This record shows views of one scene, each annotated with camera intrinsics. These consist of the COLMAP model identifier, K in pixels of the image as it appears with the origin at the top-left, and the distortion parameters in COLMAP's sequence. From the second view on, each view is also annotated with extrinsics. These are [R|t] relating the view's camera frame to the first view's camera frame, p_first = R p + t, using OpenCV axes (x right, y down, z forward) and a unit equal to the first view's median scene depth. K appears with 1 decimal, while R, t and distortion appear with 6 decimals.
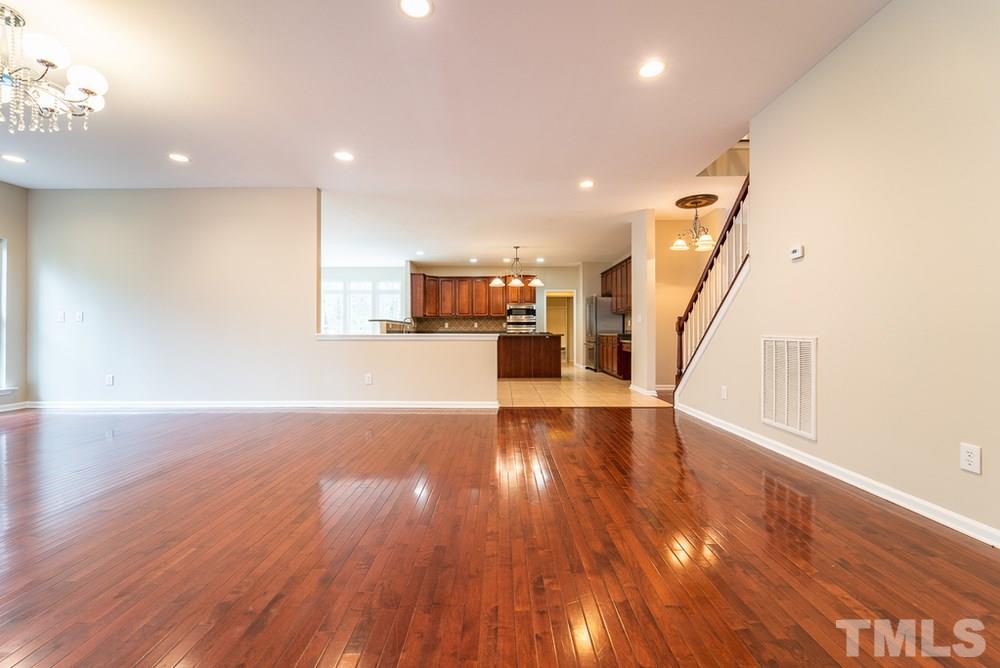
lens RADIAL K [[410.6, 0, 496.5], [0, 410.6, 330.6], [0, 0, 1]] dist [-0.000427, -0.000019]
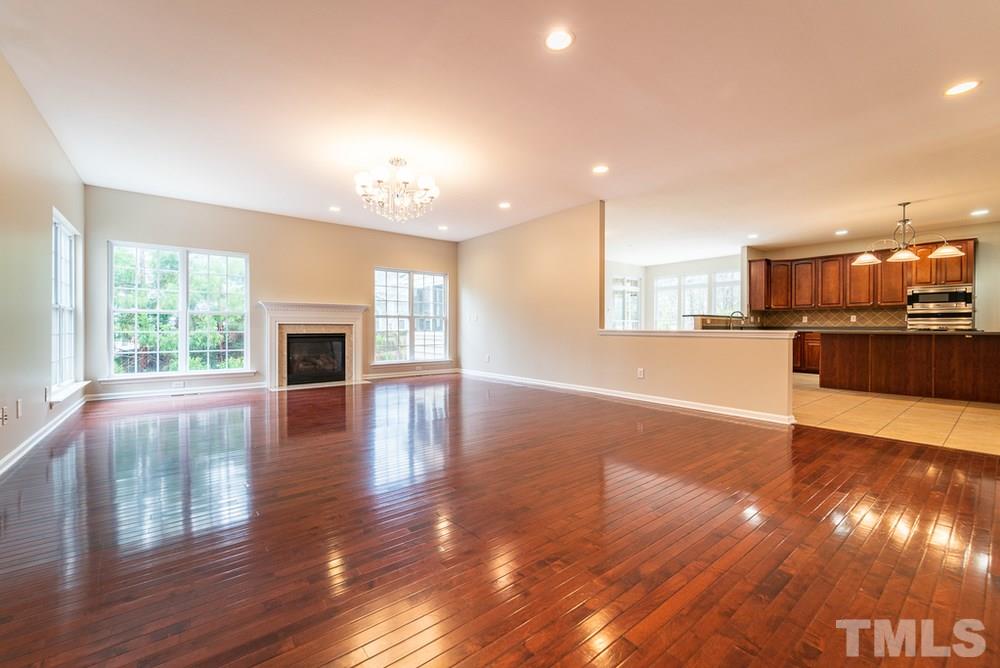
lens RADIAL K [[406.3, 0, 488.9], [0, 406.3, 330.1], [0, 0, 1]] dist [0.000684, 0.000077]
pose [[0.621948, 0.006663, -0.783030, 0.141324], [0.001002, 0.999956, 0.009304, -0.000350], [0.783058, -0.006571, 0.621914, 0.035472]]
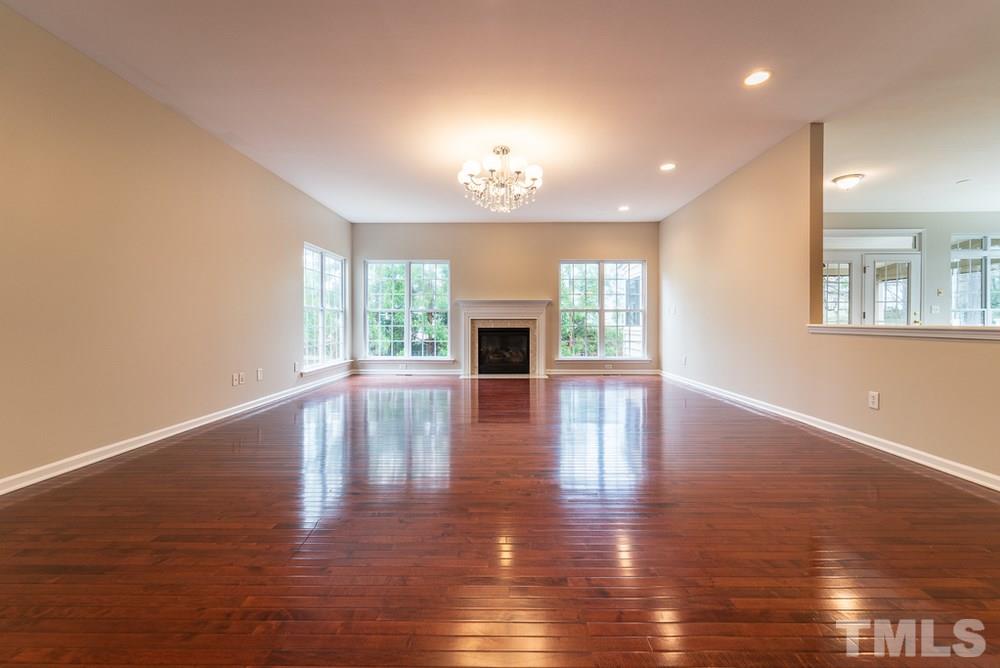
lens RADIAL K [[406.8, 0, 496.7], [0, 406.8, 325.6], [0, 0, 1]] dist [0.001014, 0.000032]
pose [[-0.003448, 0.010059, -0.999943, 0.161983], [0.005250, 0.999936, 0.010041, -0.000025], [0.999980, -0.005215, -0.003500, 0.250437]]
